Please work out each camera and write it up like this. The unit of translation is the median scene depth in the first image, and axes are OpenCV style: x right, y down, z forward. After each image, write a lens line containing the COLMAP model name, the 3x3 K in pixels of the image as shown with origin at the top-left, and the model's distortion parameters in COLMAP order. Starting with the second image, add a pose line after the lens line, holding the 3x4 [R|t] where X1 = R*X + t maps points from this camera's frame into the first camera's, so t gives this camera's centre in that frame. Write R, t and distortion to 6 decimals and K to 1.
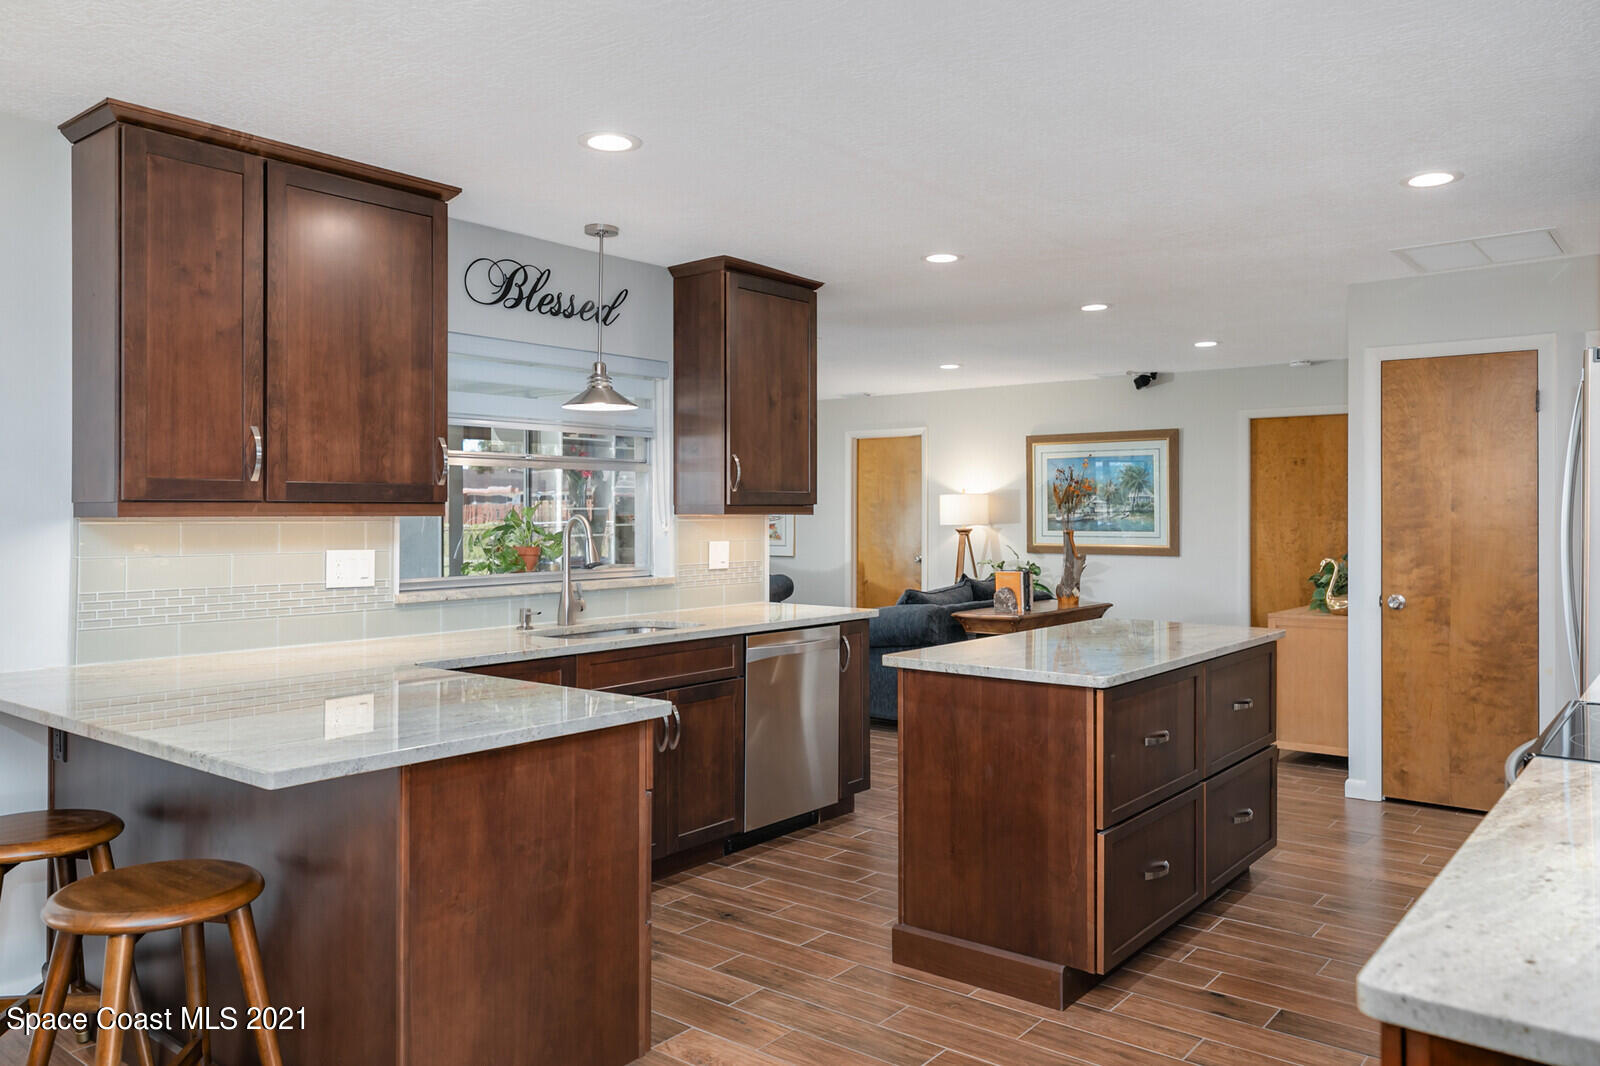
lens RADIAL K [[1164.3, 0, 811.0], [0, 1164.3, 511.1], [0, 0, 1]] dist [0.001637, -0.001709]
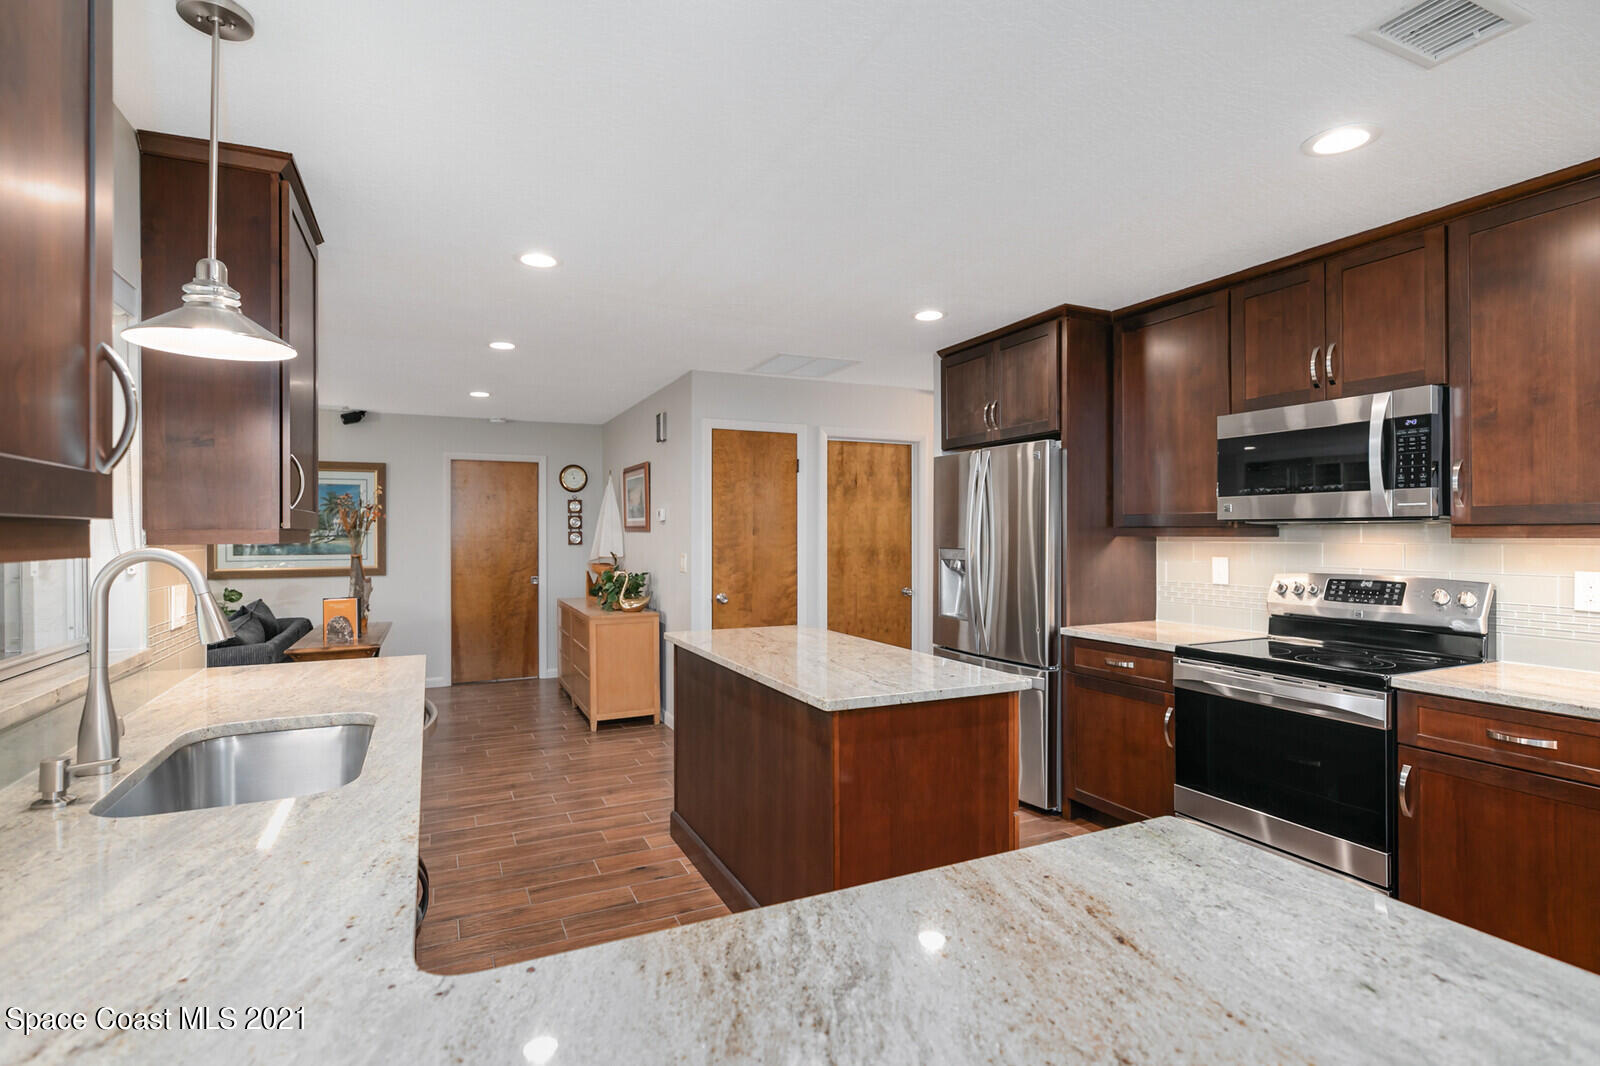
lens RADIAL K [[769.4, 0, 809.4], [0, 769.4, 538.8], [0, 0, 1]] dist [-0.009739, 0.002916]
pose [[0.431522, -0.004724, 0.902090, -0.428660], [0.000927, 0.999988, 0.004793, 0.000387], [-0.902102, -0.001233, 0.431521, 0.703850]]
